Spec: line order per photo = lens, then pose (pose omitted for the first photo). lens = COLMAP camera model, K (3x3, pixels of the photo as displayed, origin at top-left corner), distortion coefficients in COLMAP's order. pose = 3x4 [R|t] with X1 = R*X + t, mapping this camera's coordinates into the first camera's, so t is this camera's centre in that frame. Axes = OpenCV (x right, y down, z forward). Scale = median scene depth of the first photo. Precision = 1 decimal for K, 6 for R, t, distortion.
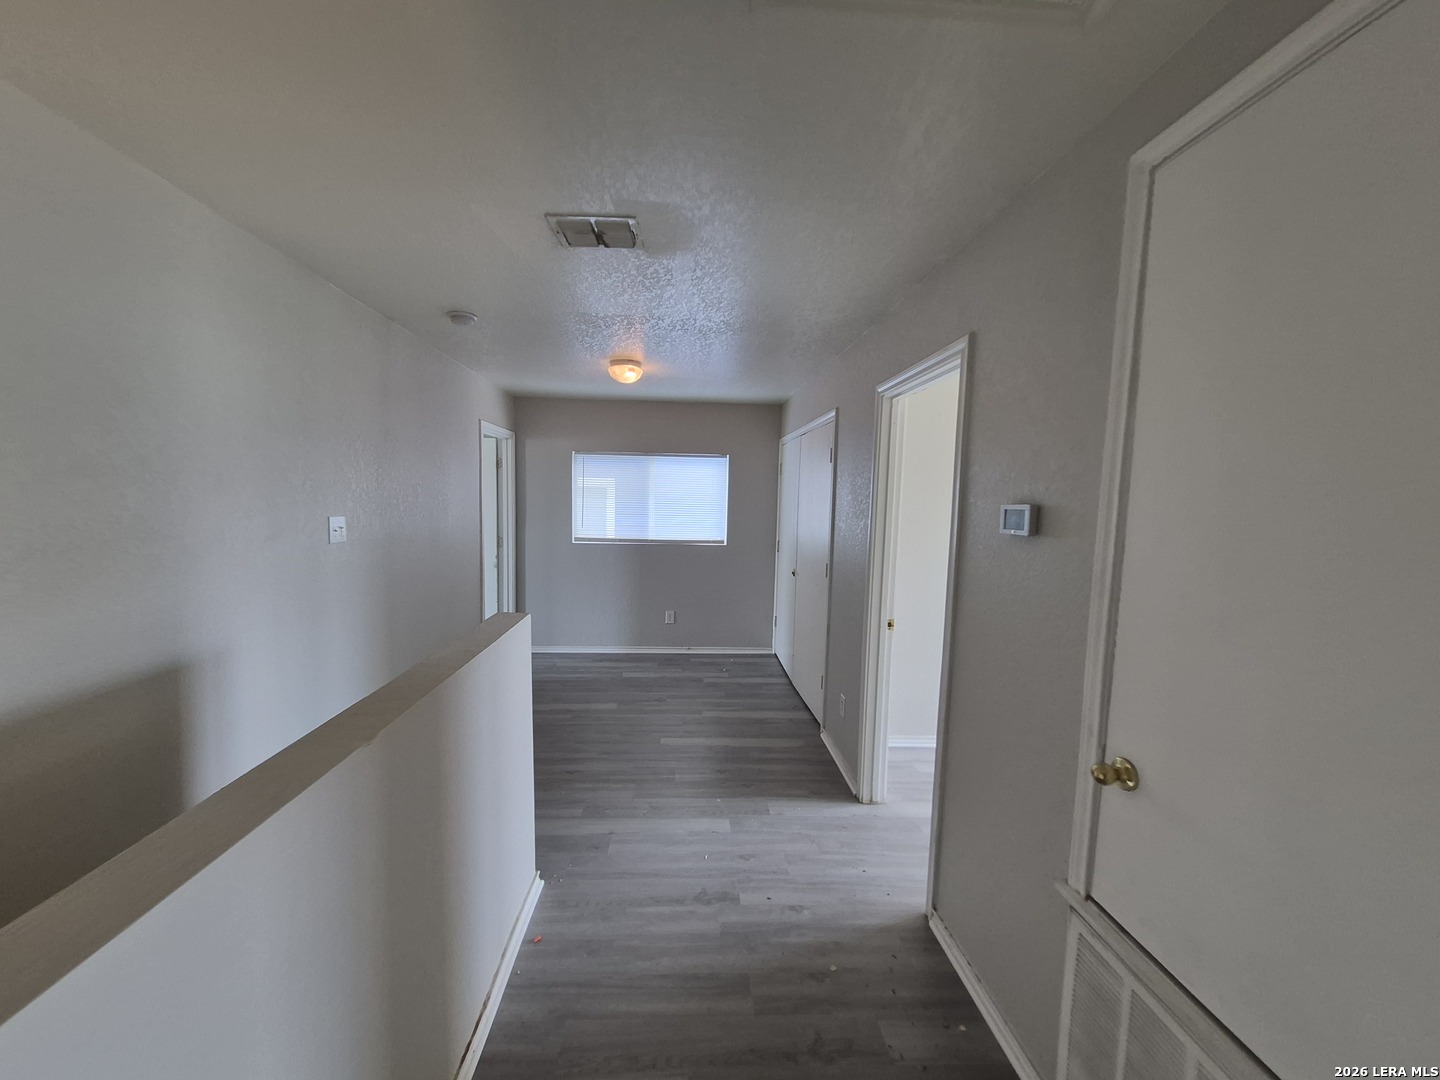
lens RADIAL K [[564.7, 0, 722.2], [0, 564.7, 537.6], [0, 0, 1]] dist [0.003976, -0.000958]
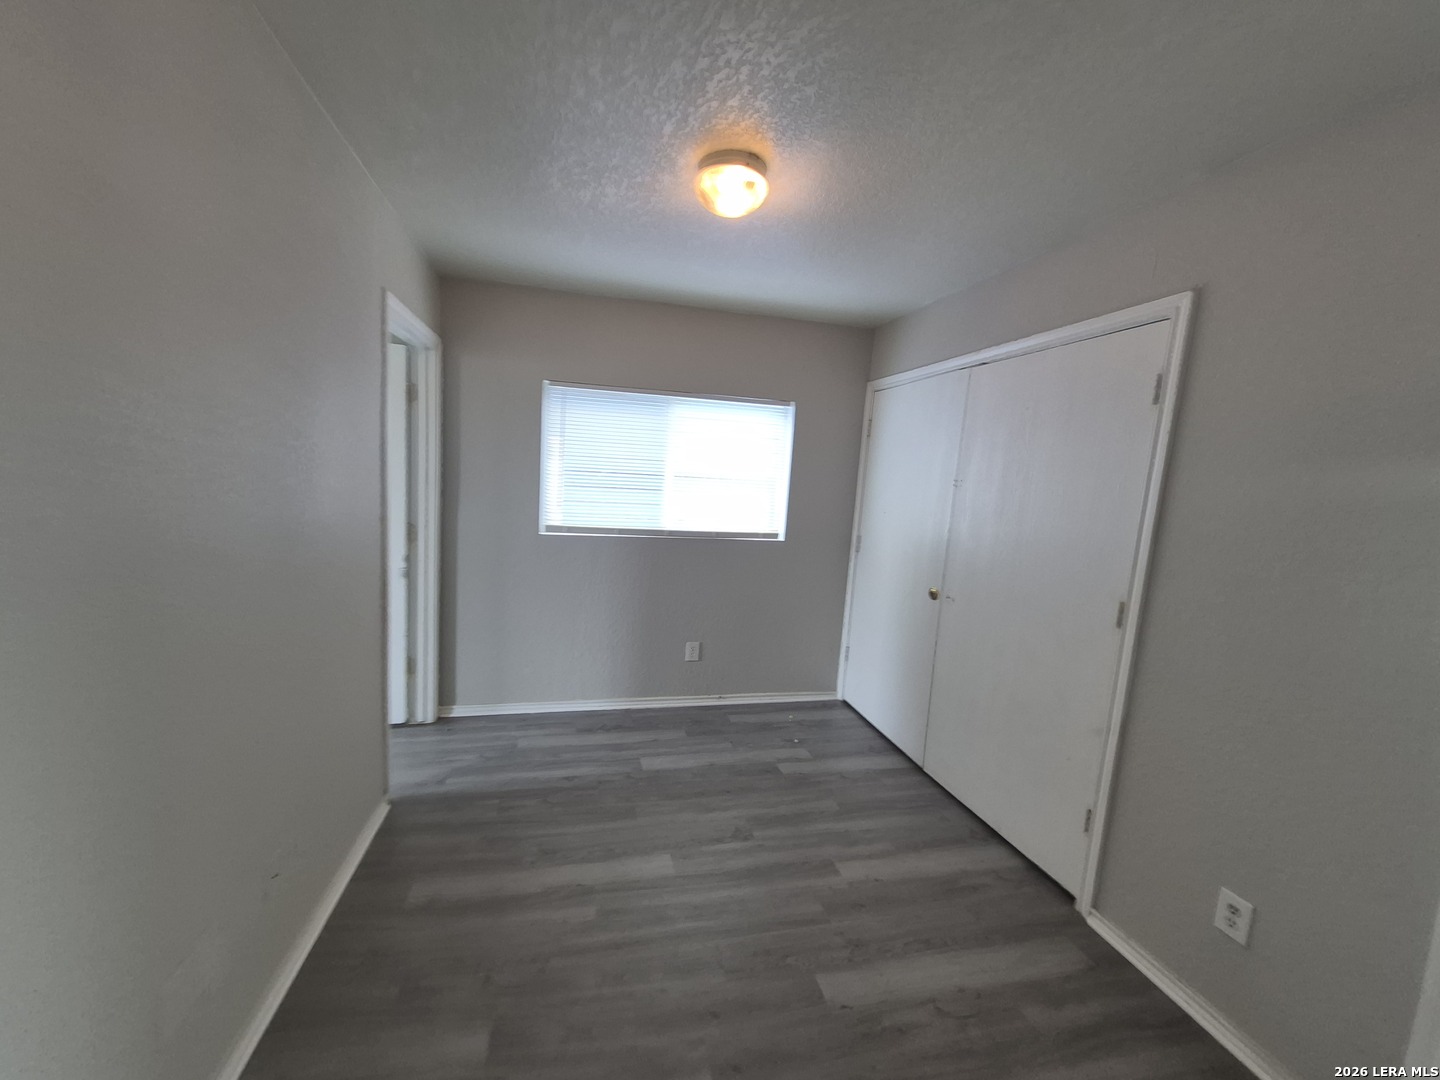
lens RADIAL K [[564.7, 0, 713.4], [0, 564.7, 533.4], [0, 0, 1]] dist [0.003976, -0.000958]
pose [[0.986454, 0.016148, 0.163241, -0.197327], [-0.021910, 0.999197, 0.033557, -0.017307], [-0.162568, -0.036679, 0.986015, 0.407820]]
